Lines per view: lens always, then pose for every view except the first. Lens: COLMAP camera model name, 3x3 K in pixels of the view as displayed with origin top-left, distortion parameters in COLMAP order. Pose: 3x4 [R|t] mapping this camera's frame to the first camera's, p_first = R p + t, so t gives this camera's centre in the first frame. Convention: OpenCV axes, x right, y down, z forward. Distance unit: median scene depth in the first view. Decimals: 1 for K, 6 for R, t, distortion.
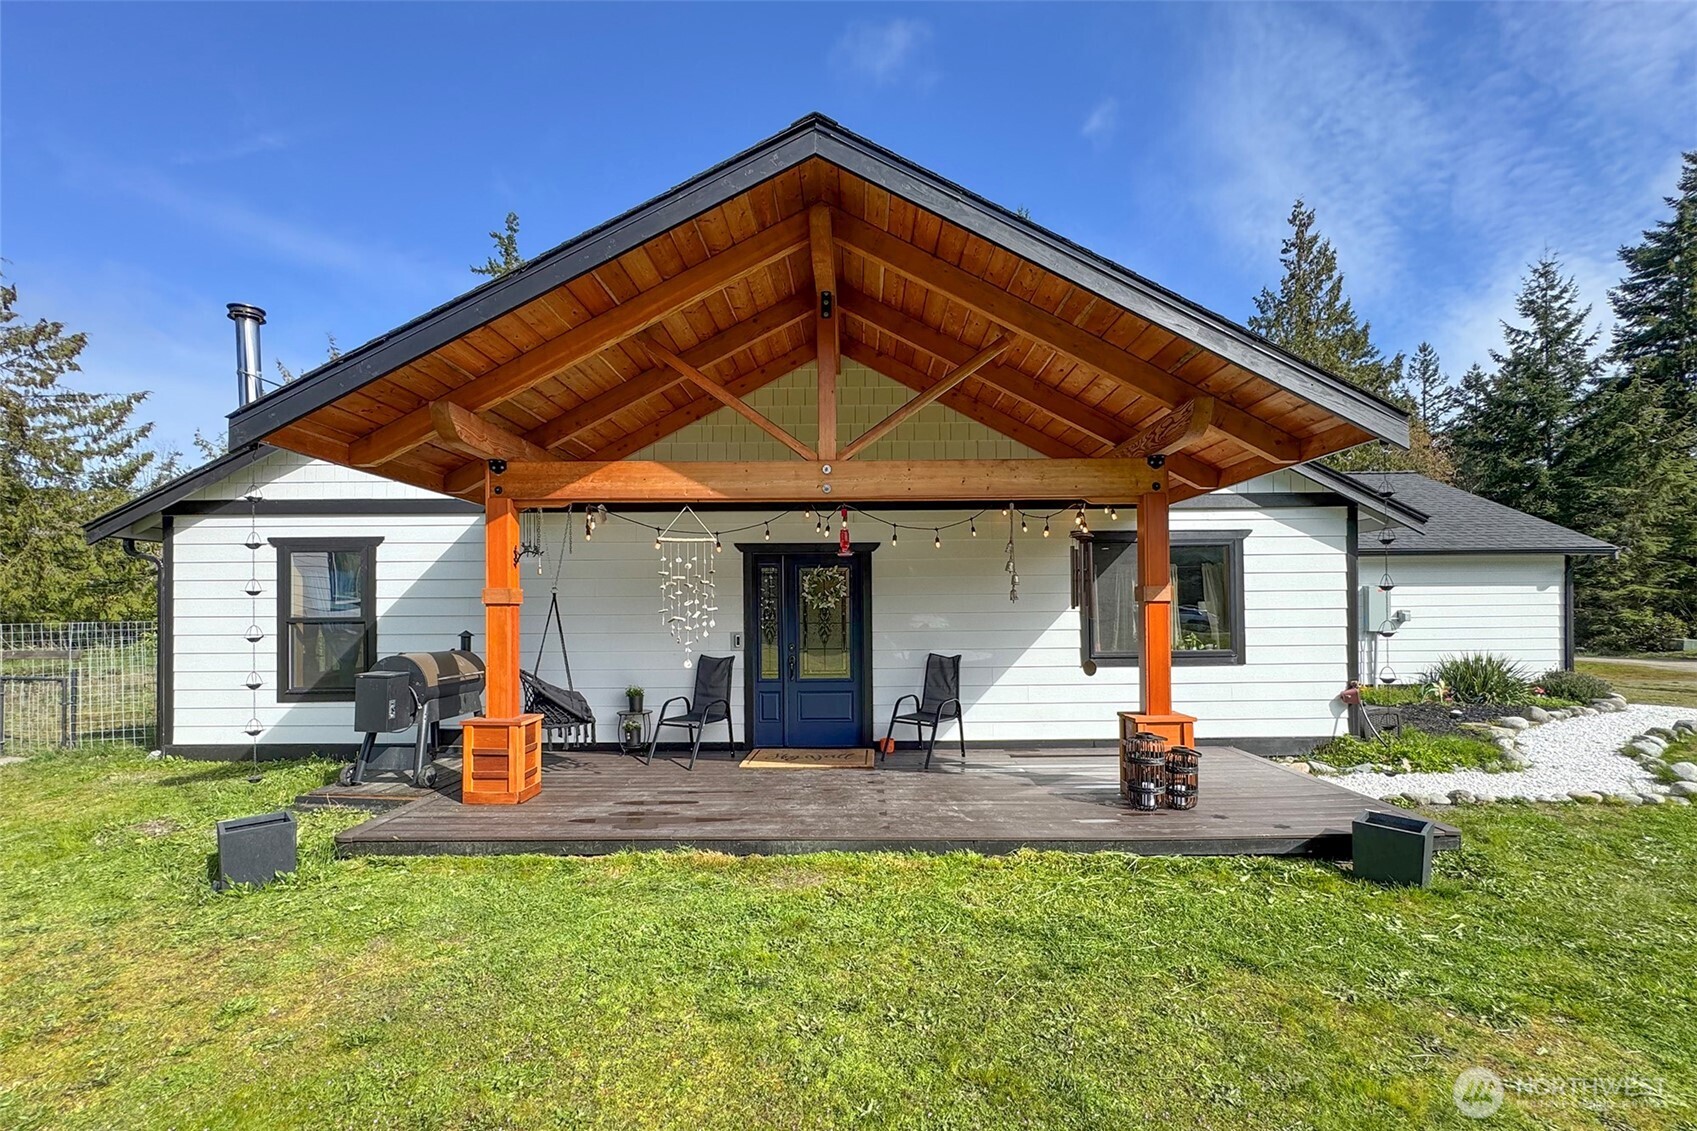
lens RADIAL K [[682.1, 0, 841.8], [0, 682.1, 595.6], [0, 0, 1]] dist [-0.000446, -0.000138]
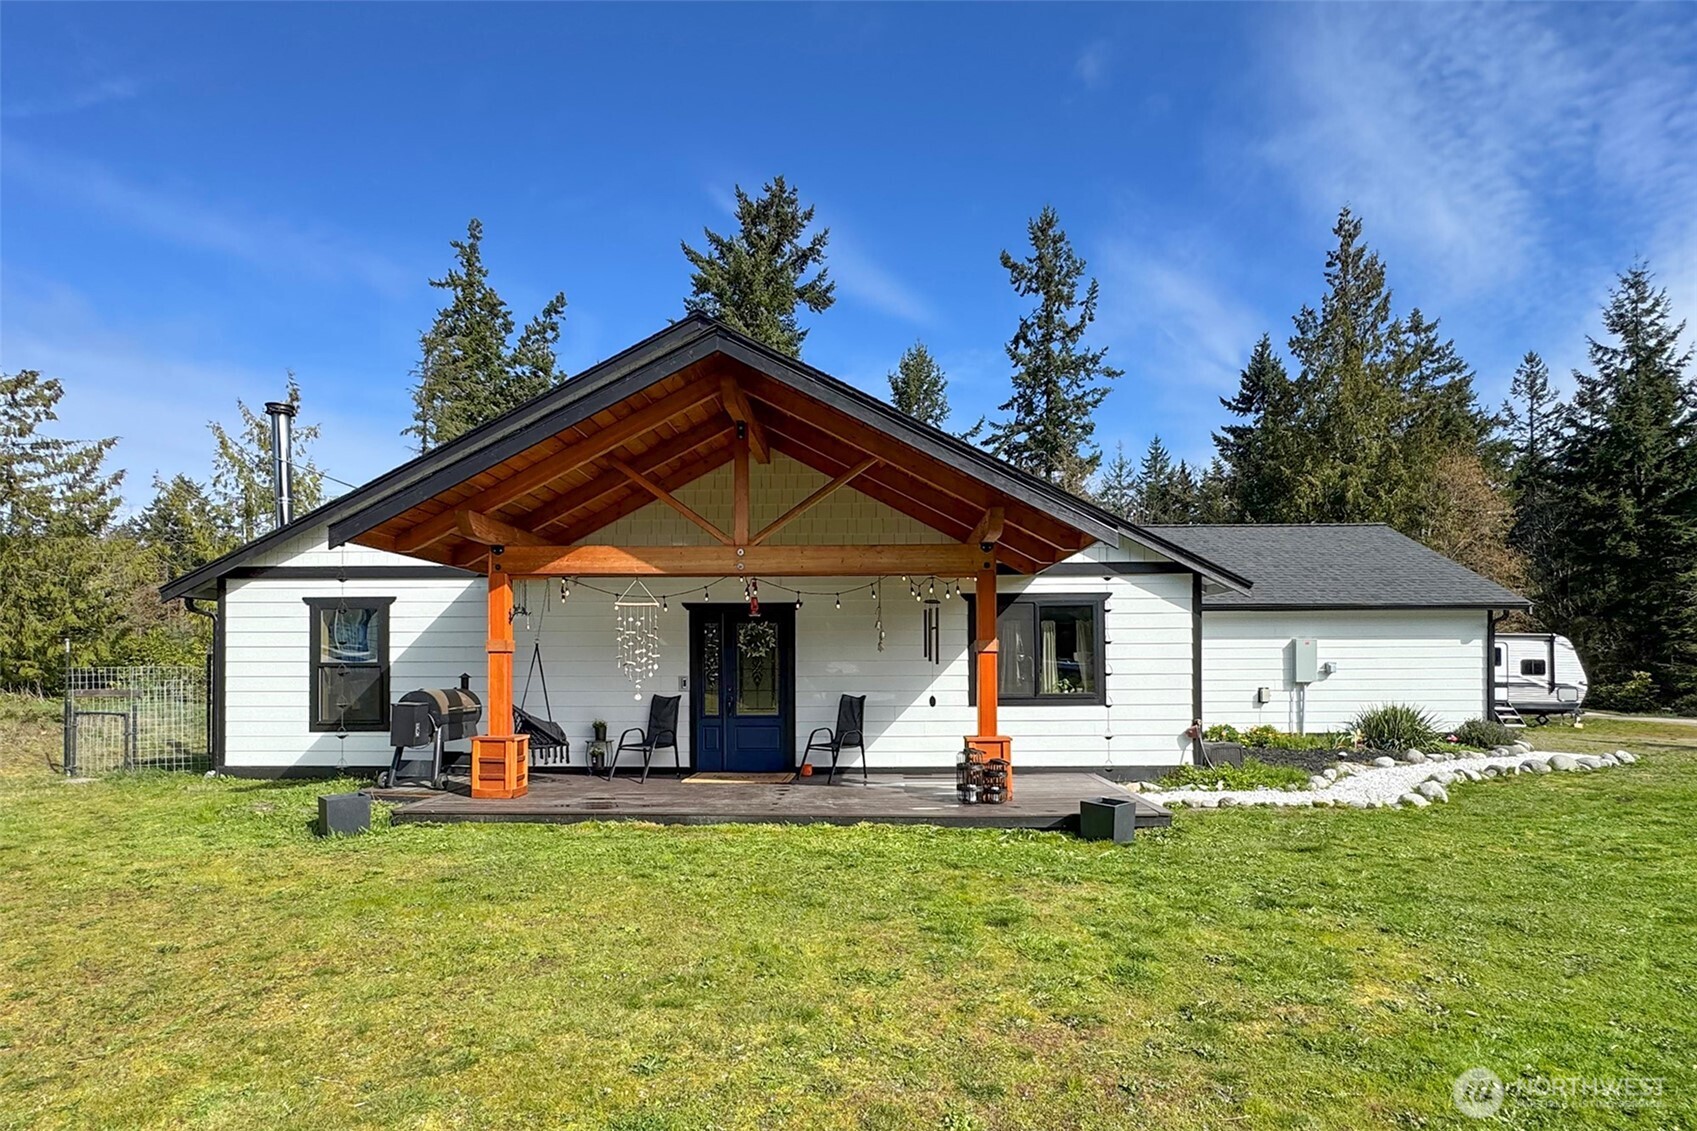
lens RADIAL K [[831.0, 0, 844.5], [0, 831.0, 642.3], [0, 0, 1]] dist [-0.002172, -0.001001]
pose [[0.999790, 0.003524, -0.020199, 0.161210], [-0.003616, 0.999983, -0.004554, -0.000848], [0.020182, 0.004626, 0.999786, -0.470398]]
